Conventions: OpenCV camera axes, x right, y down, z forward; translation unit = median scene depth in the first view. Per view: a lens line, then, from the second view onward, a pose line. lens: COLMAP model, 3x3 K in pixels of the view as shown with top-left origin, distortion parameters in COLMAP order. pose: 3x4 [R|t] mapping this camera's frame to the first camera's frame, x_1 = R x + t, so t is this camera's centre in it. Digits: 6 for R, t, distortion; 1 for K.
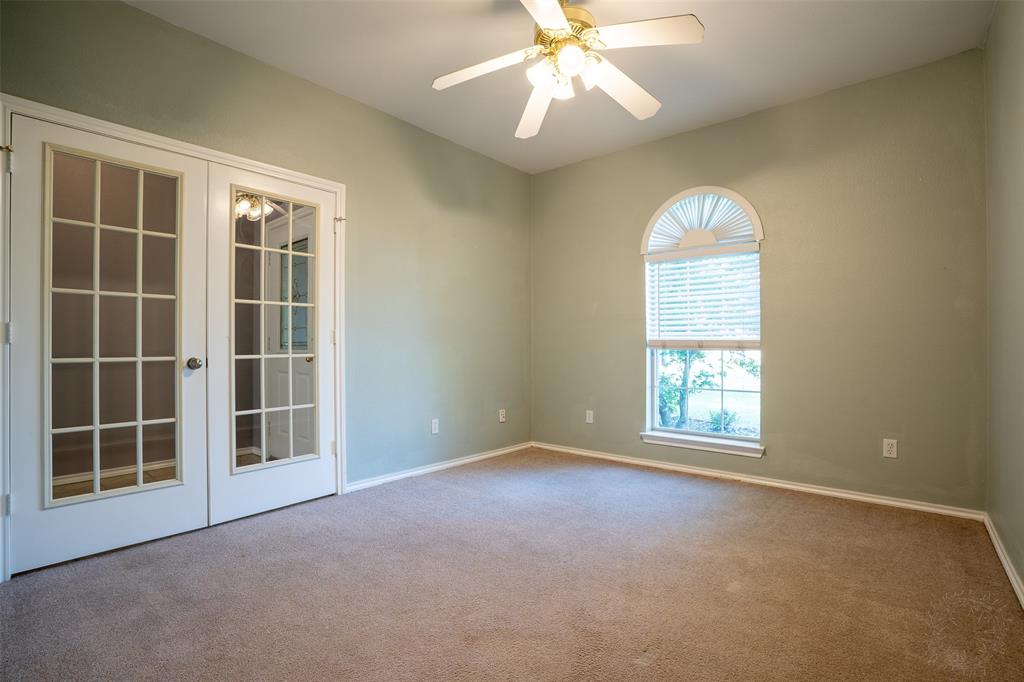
lens RADIAL K [[485.6, 0, 512.0], [0, 485.6, 341.0], [0, 0, 1]] dist [-0.044971, 0.024722]
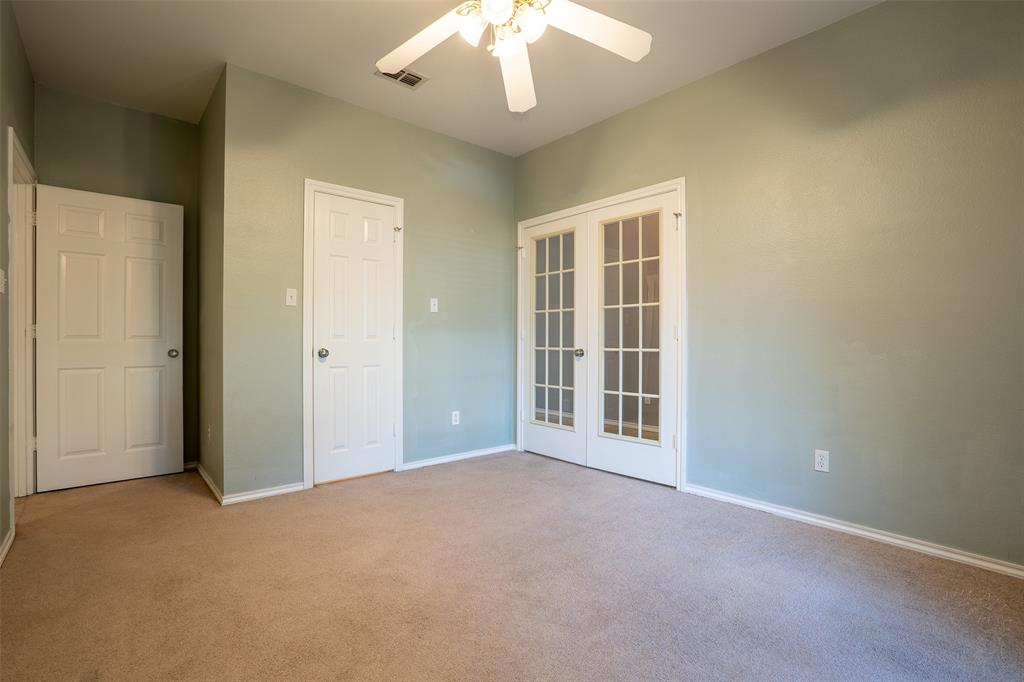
lens RADIAL K [[485.6, 0, 512.0], [0, 485.6, 341.0], [0, 0, 1]] dist [-0.044971, 0.024722]
pose [[-0.132327, 0.005024, -0.991193, 0.738849], [0.006509, 0.999970, 0.004199, 0.002596], [0.991185, -0.005896, -0.132356, 0.860540]]
